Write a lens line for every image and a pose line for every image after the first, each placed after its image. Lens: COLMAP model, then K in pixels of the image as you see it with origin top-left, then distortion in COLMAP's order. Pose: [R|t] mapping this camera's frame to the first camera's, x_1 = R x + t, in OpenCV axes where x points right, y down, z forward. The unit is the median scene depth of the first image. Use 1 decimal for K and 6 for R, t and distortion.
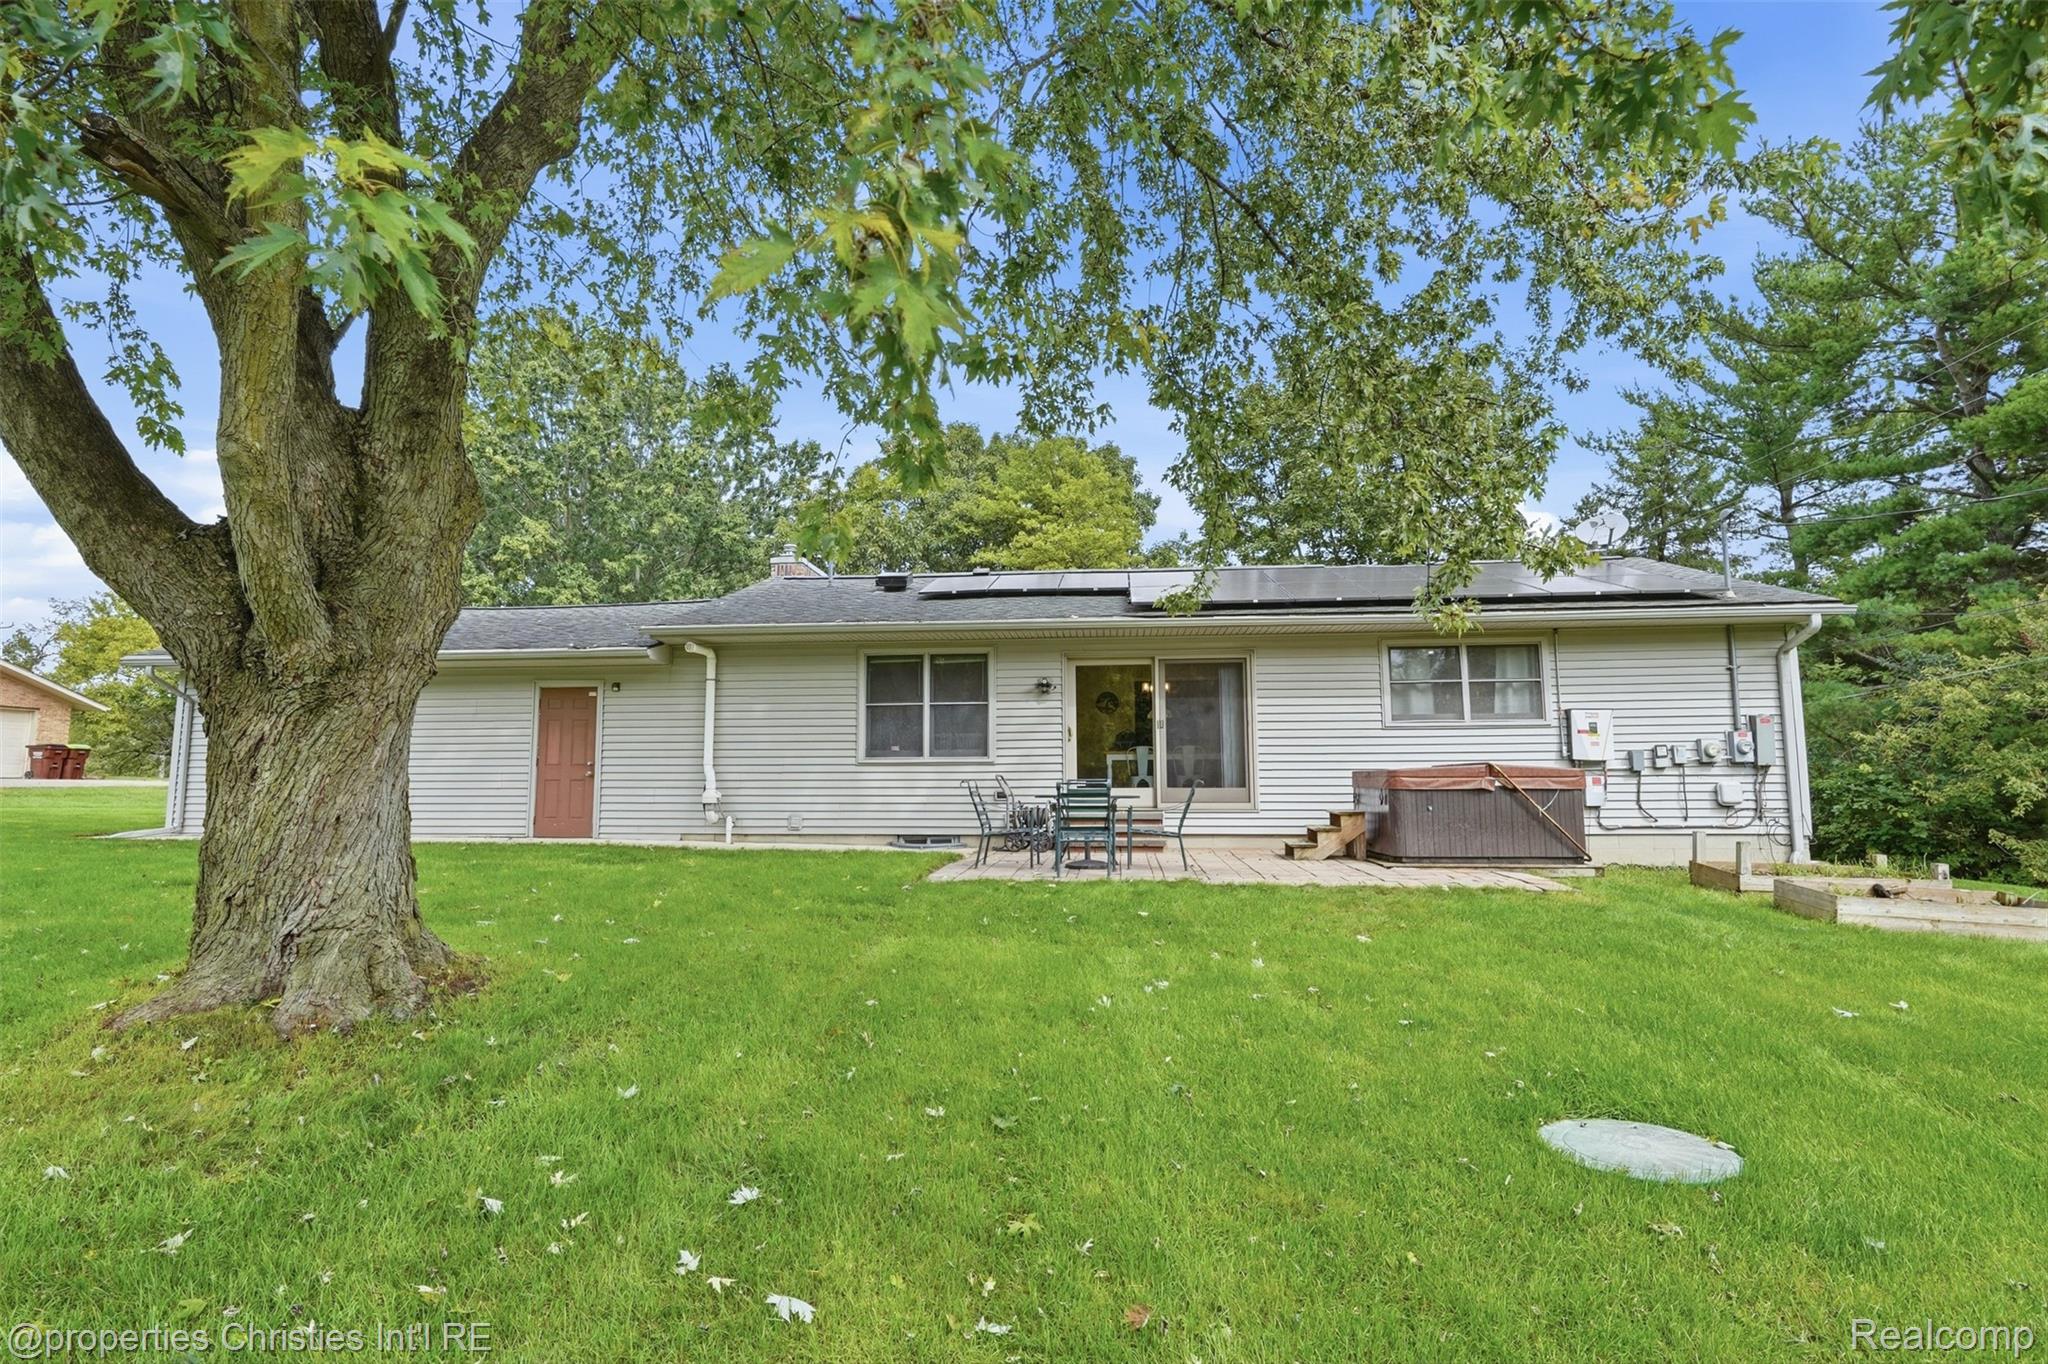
lens RADIAL K [[1002.9, 0, 1047.4], [0, 1002.9, 683.4], [0, 0, 1]] dist [-0.000042, 0.000075]
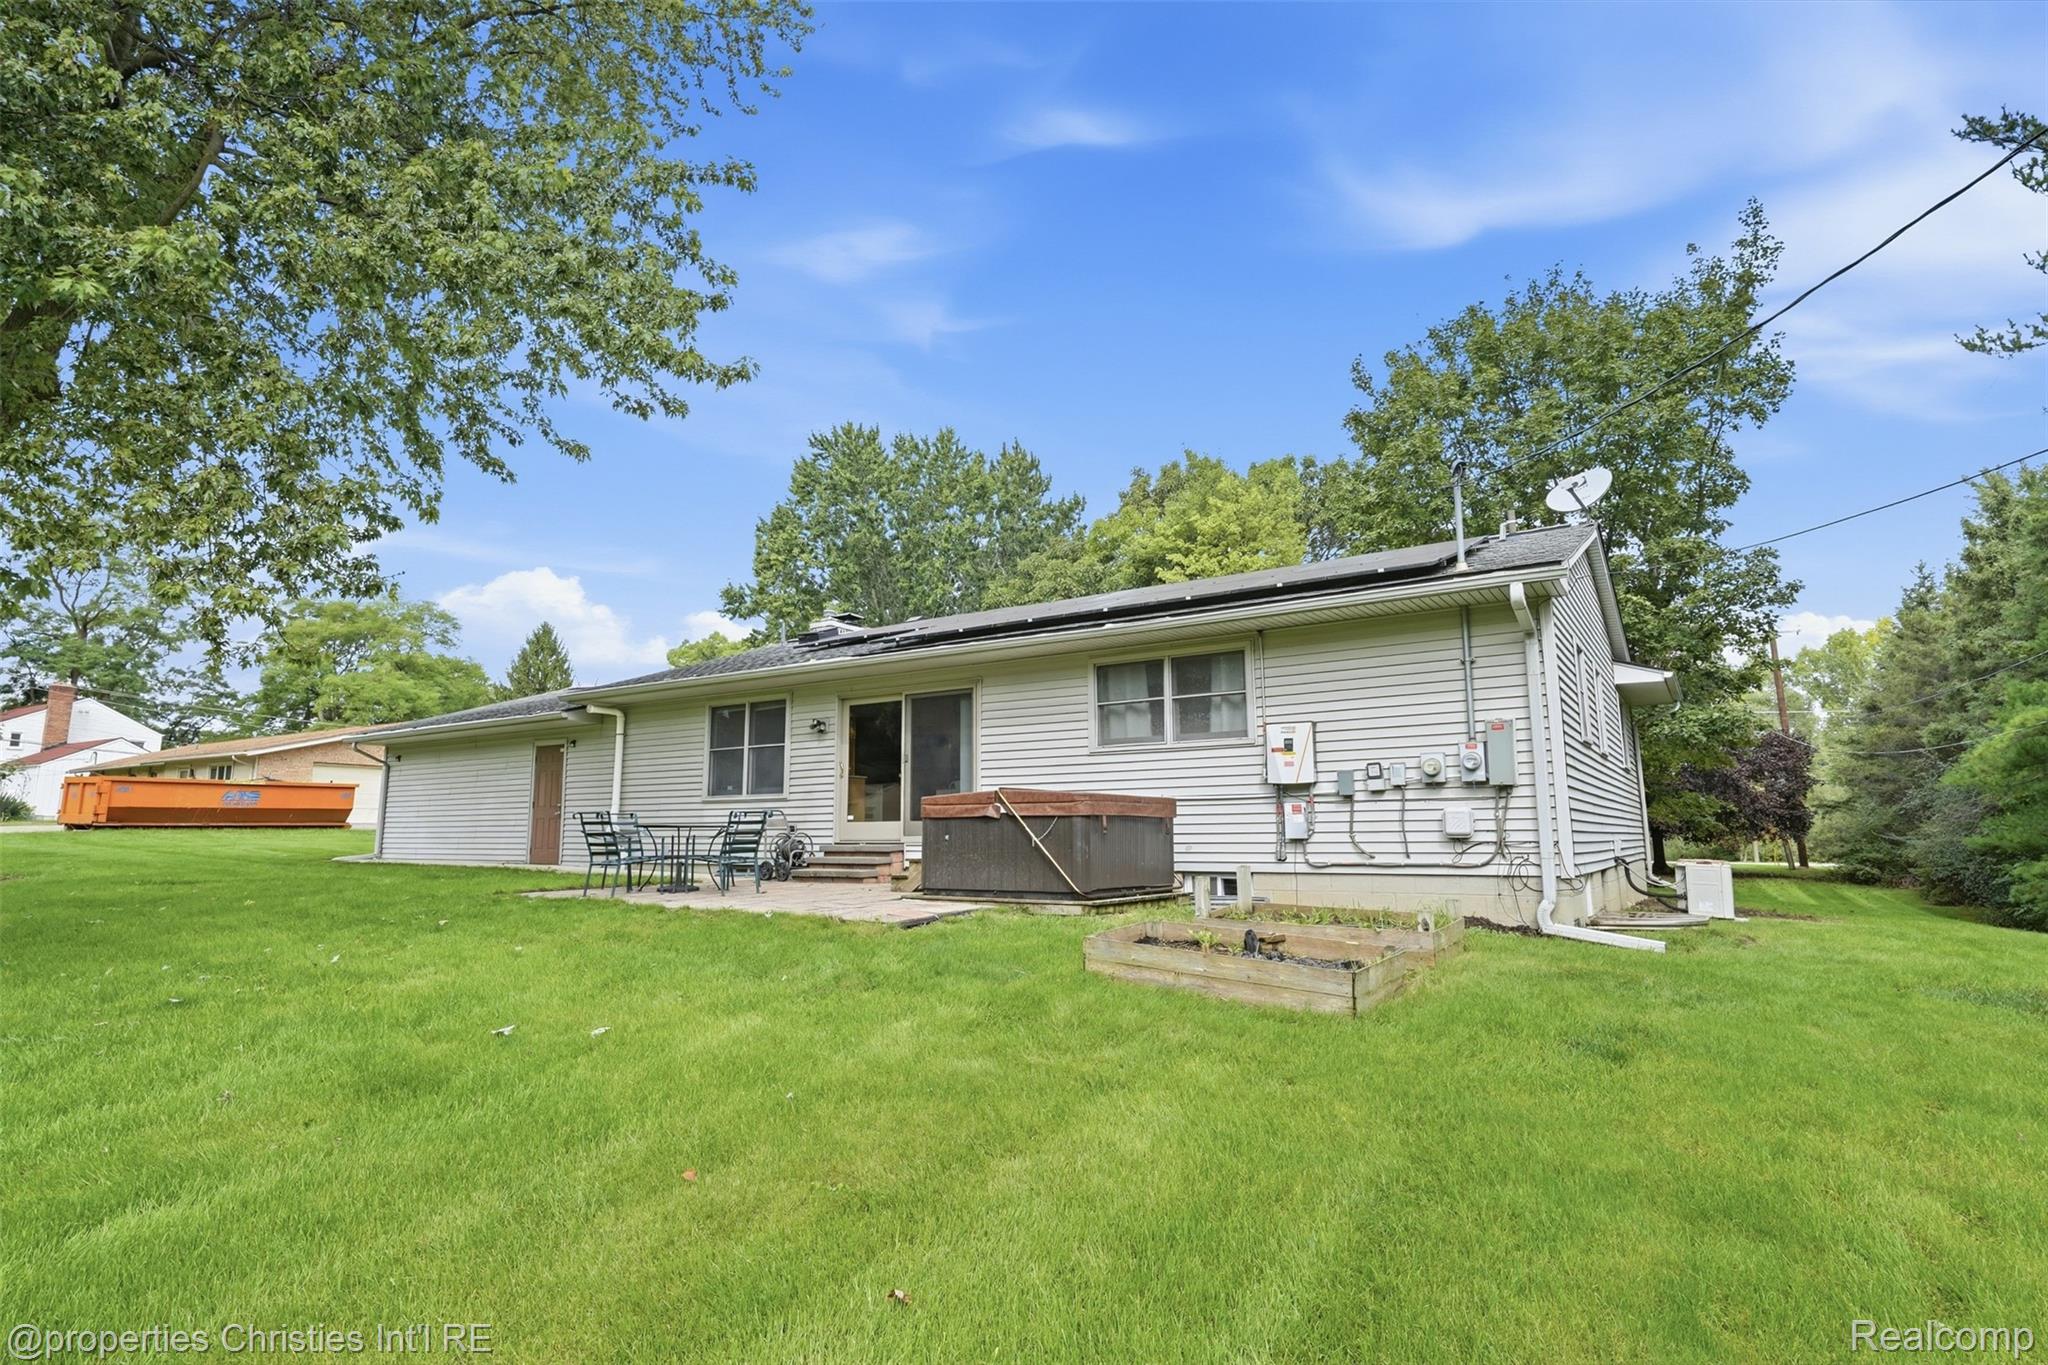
lens RADIAL K [[1015.9, 0, 1065.8], [0, 1015.9, 659.1], [0, 0, 1]] dist [0.016612, 0.000843]
pose [[0.894232, -0.077934, -0.440768, 0.743550], [0.048946, 0.995846, -0.076777, 0.028139], [0.444920, 0.047083, 0.894332, 0.144422]]
